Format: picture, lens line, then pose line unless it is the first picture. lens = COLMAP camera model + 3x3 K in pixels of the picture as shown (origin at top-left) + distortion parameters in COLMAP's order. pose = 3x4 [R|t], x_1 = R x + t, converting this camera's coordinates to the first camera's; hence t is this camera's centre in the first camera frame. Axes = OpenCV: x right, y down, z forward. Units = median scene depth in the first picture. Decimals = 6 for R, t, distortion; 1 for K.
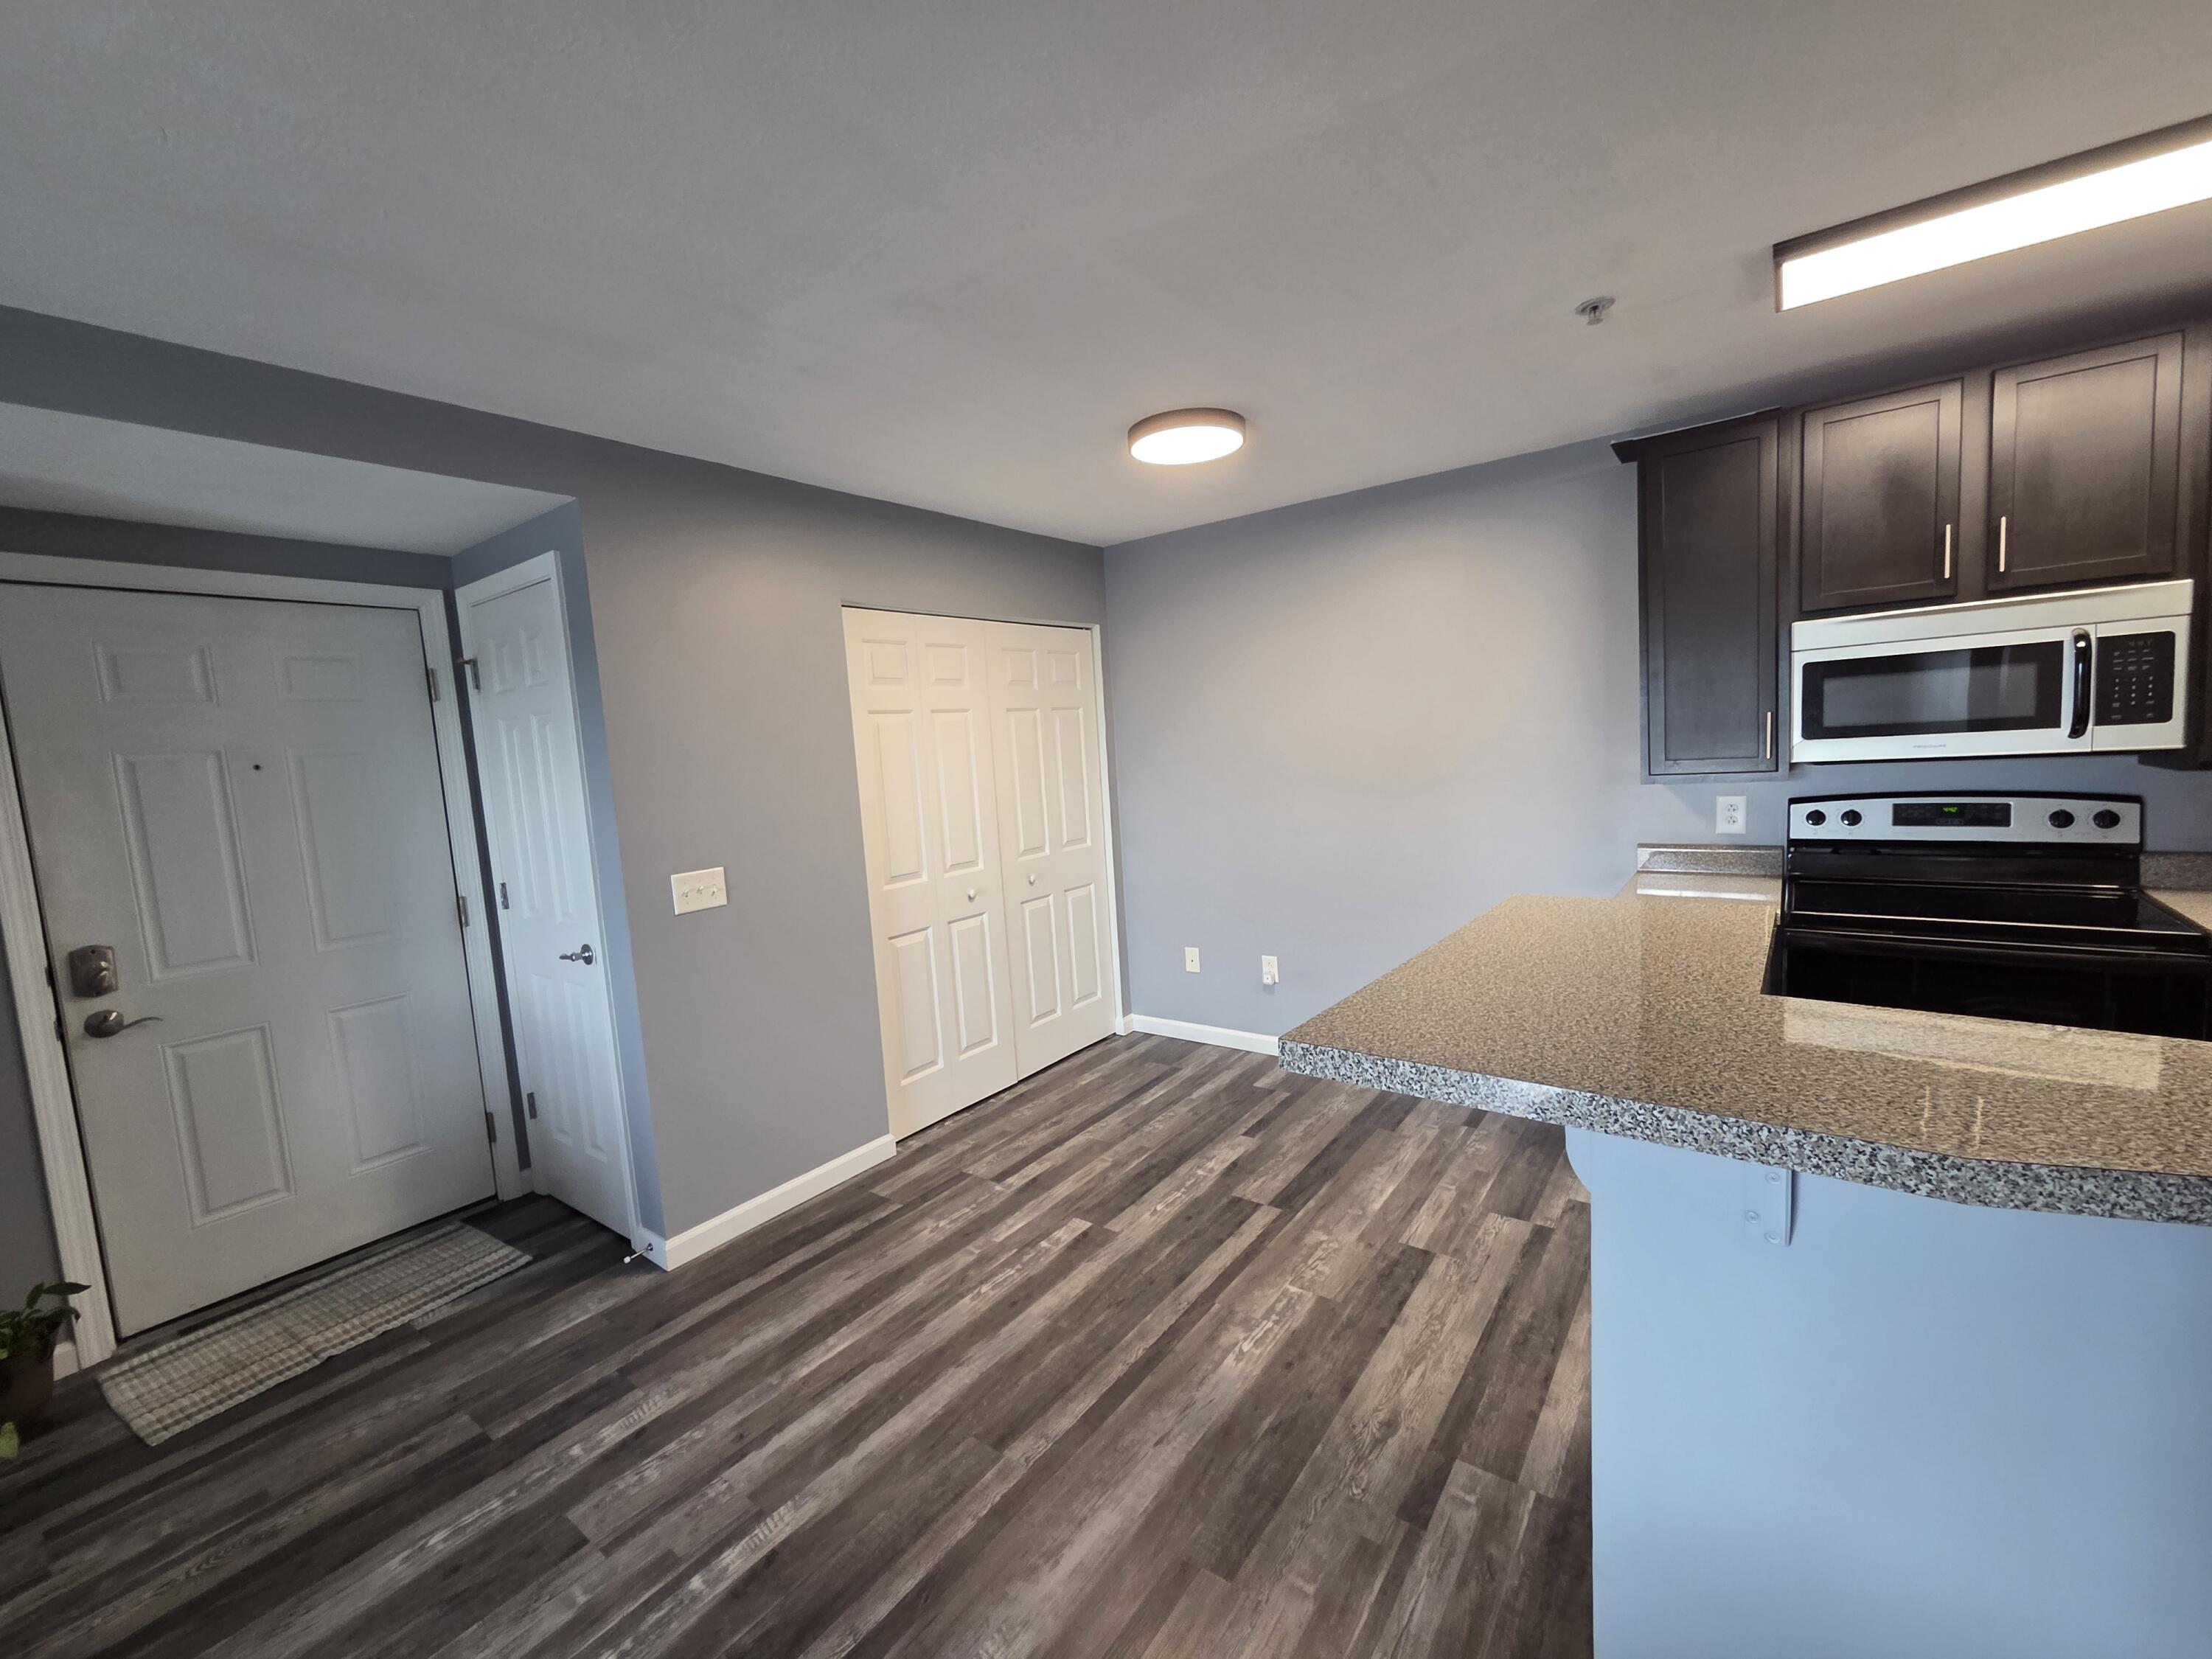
lens RADIAL K [[907.9, 0, 1088.9], [0, 907.9, 839.5], [0, 0, 1]] dist [-0.004913, 0.001380]
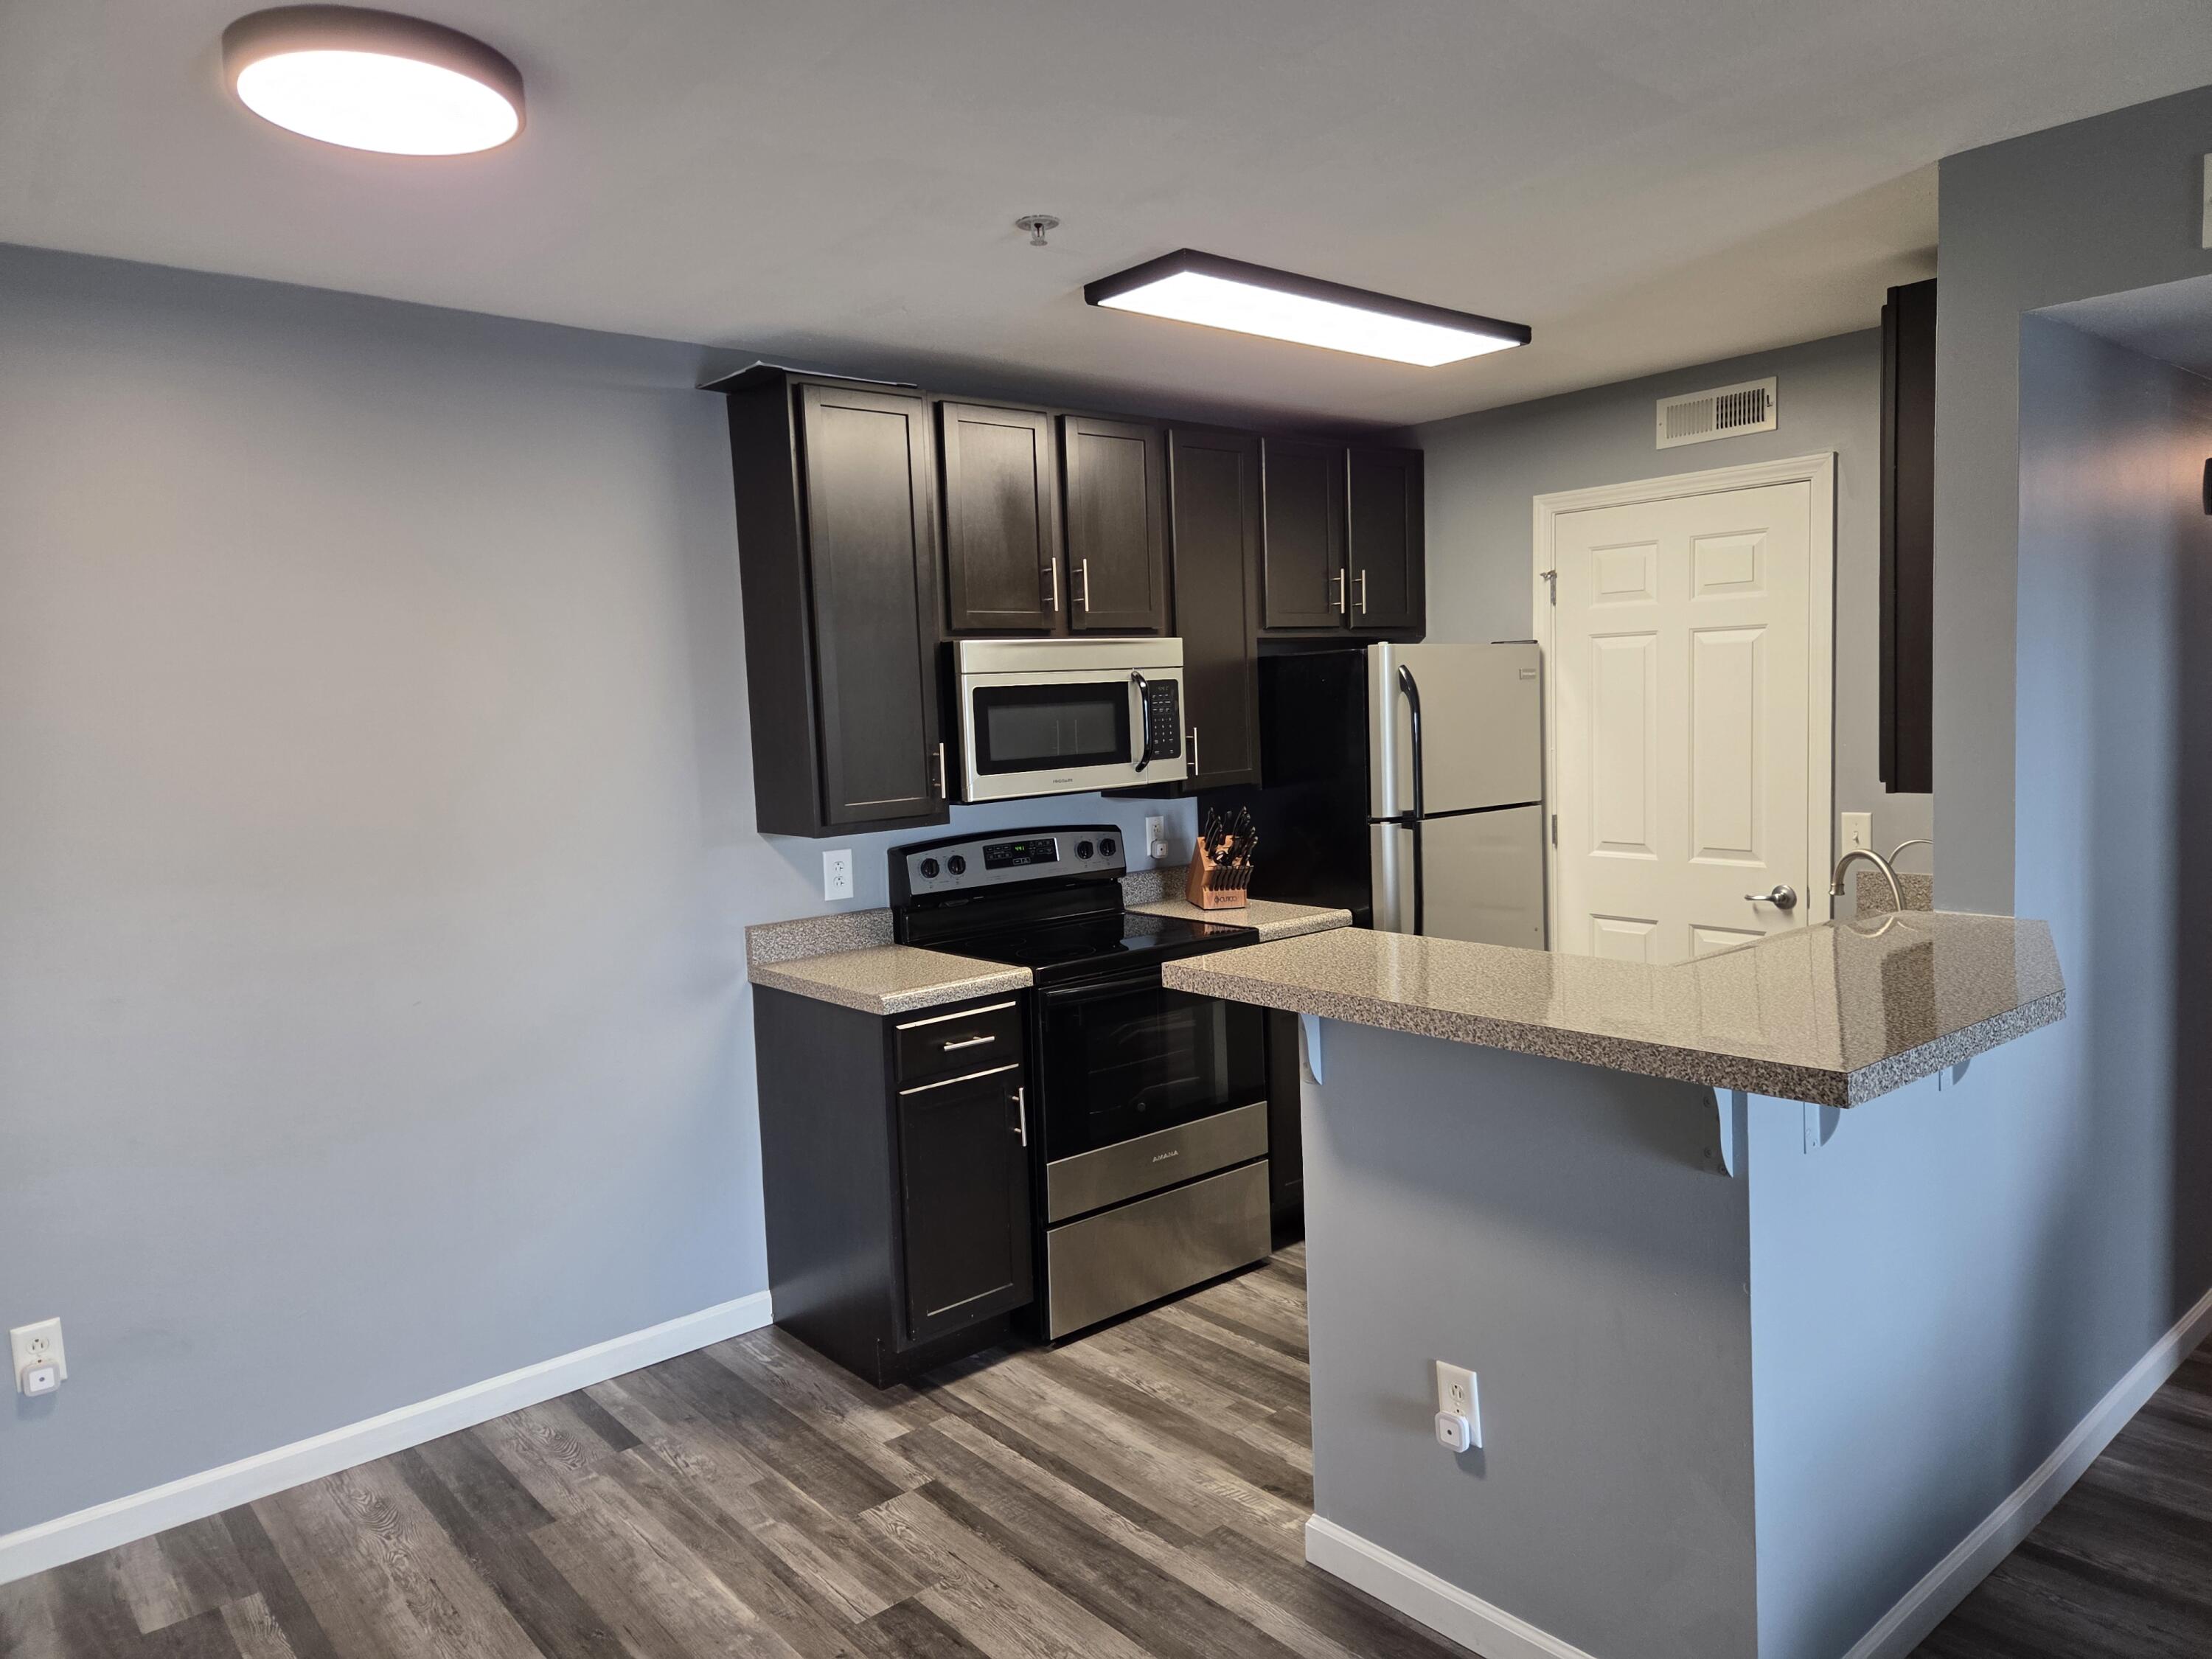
lens RADIAL K [[1477.0, 0, 1118.5], [0, 1477.0, 817.3], [0, 0, 1]] dist [0.057332, -0.028450]
pose [[0.210117, -0.023420, 0.977396, -0.568295], [0.131926, 0.991249, -0.004609, -0.046146], [-0.968735, 0.129912, 0.211367, 0.576119]]
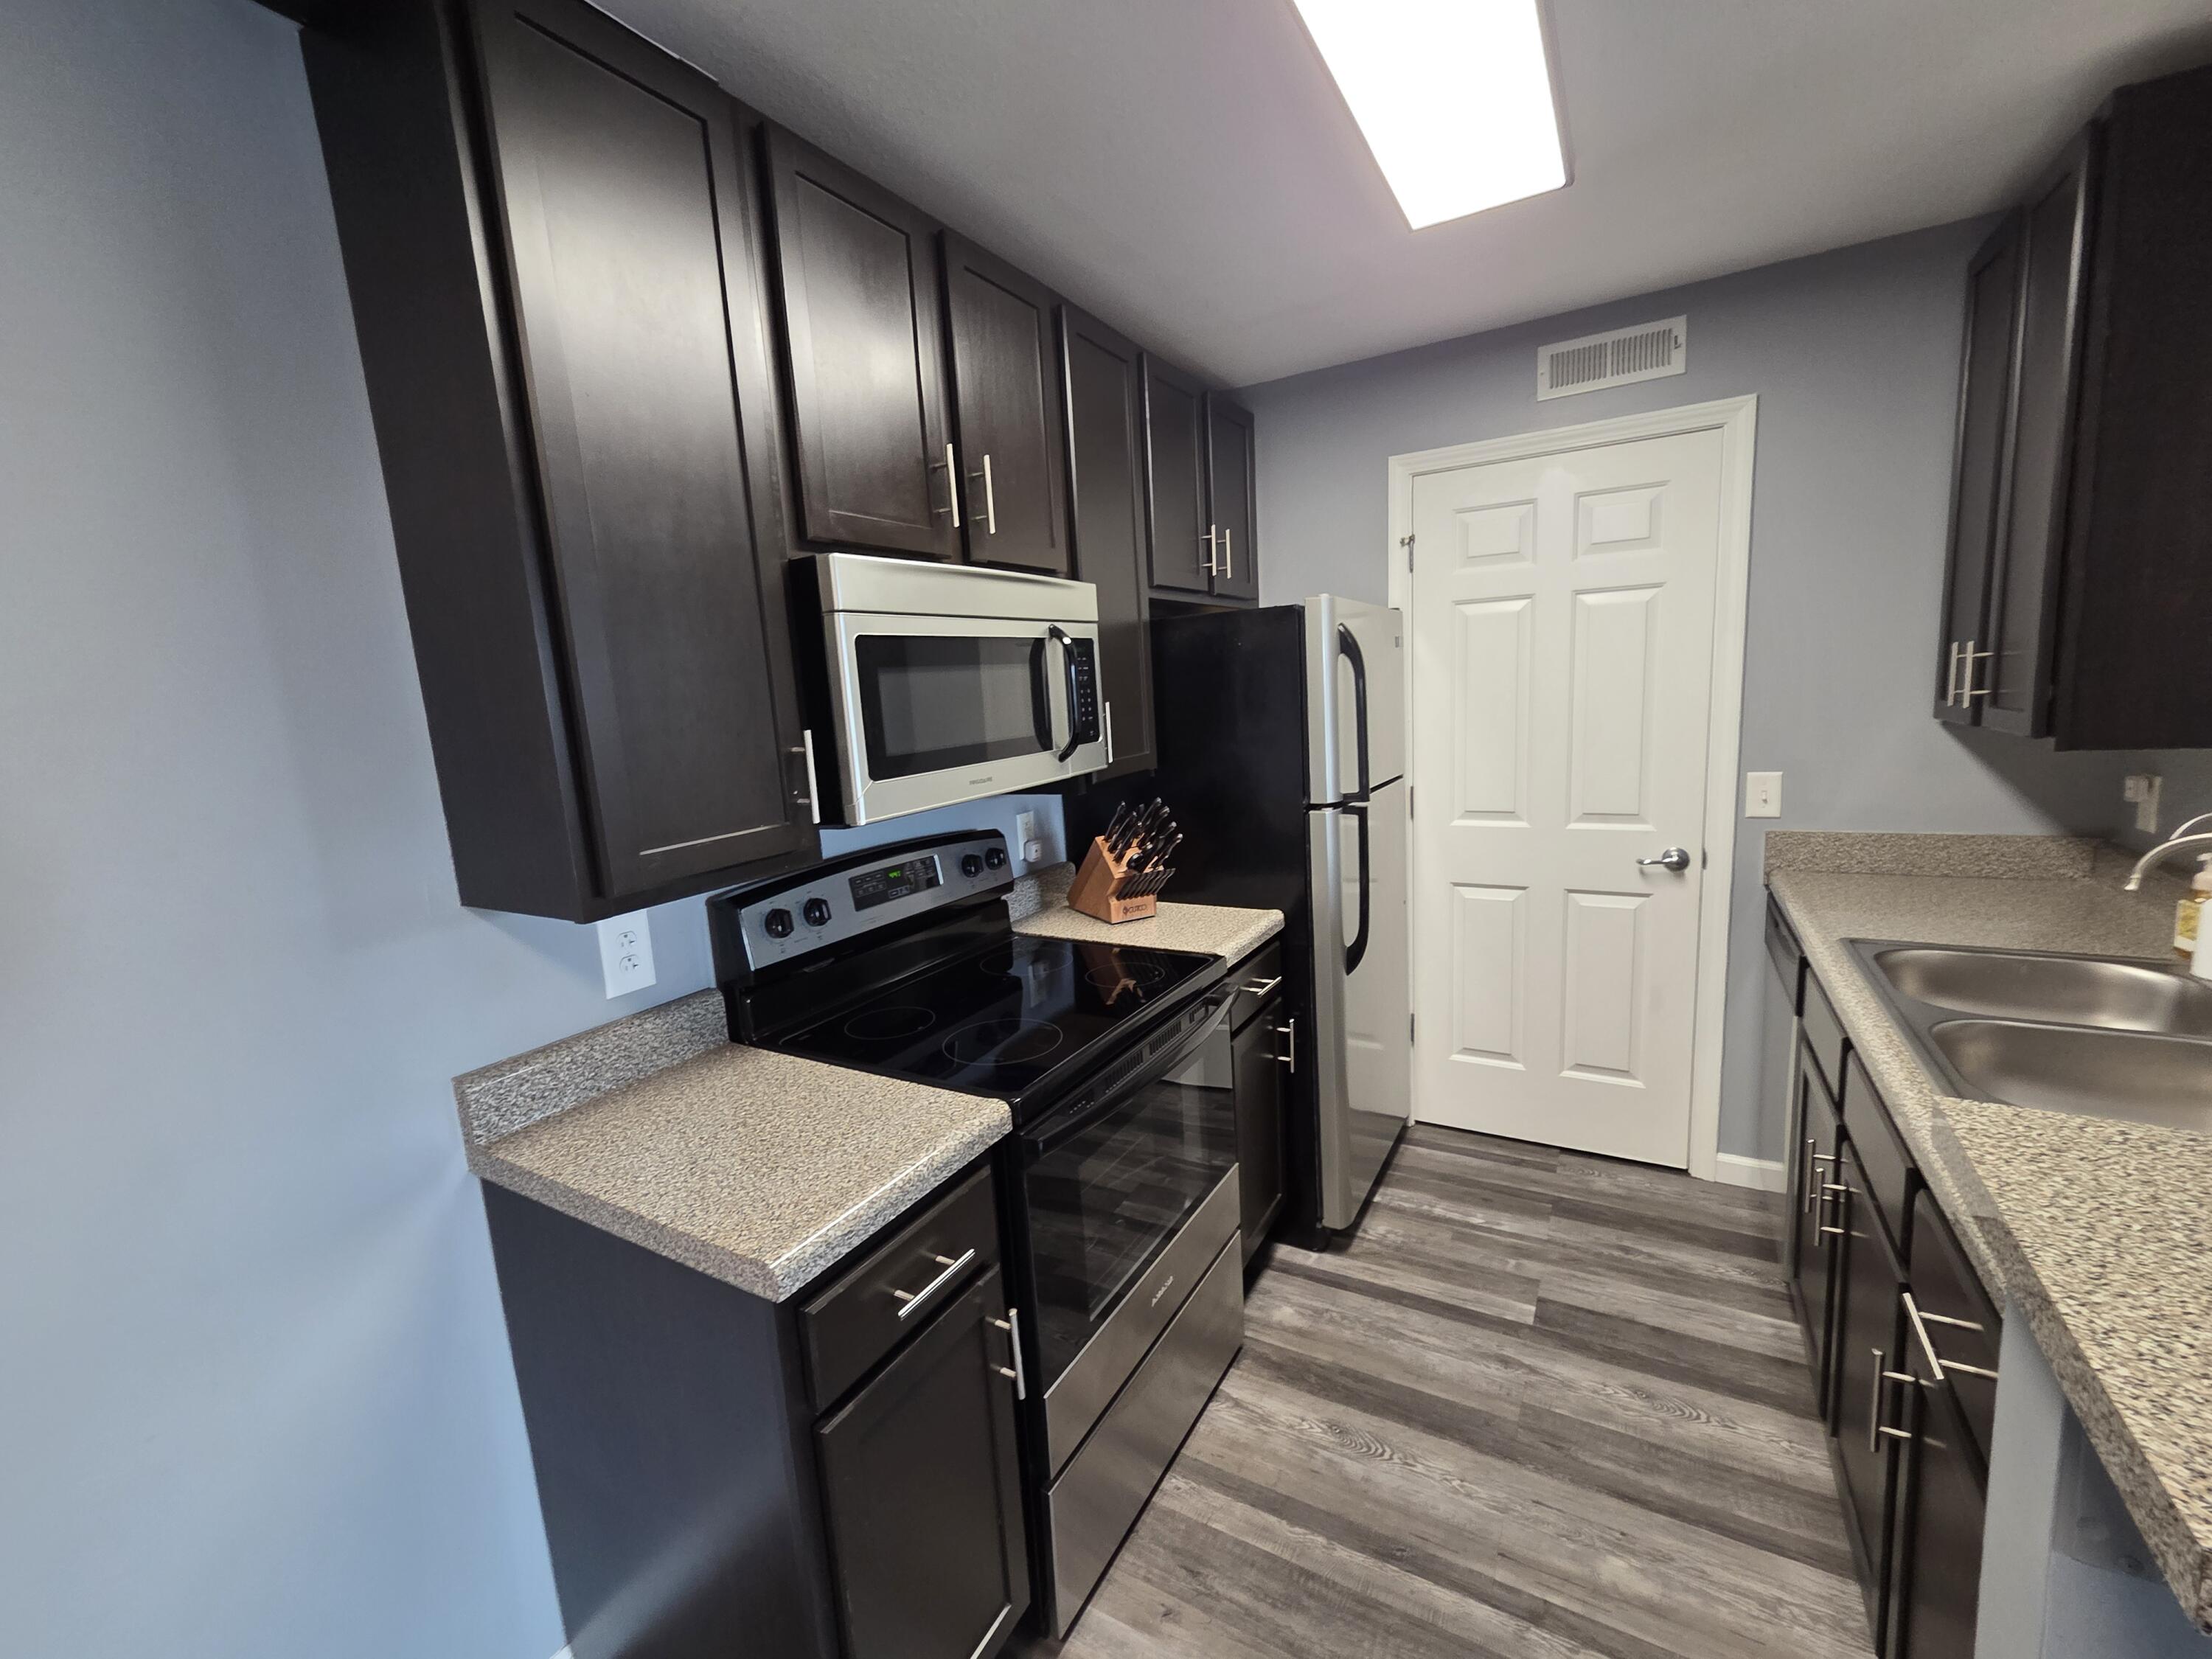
lens RADIAL K [[907.9, 0, 1103.9], [0, 907.9, 835.8], [0, 0, 1]] dist [-0.004913, 0.001380]
pose [[-0.117555, -0.087317, 0.989220, 0.246156], [0.176151, 0.978497, 0.107304, -0.112159], [-0.977319, 0.186866, -0.099647, 0.926735]]
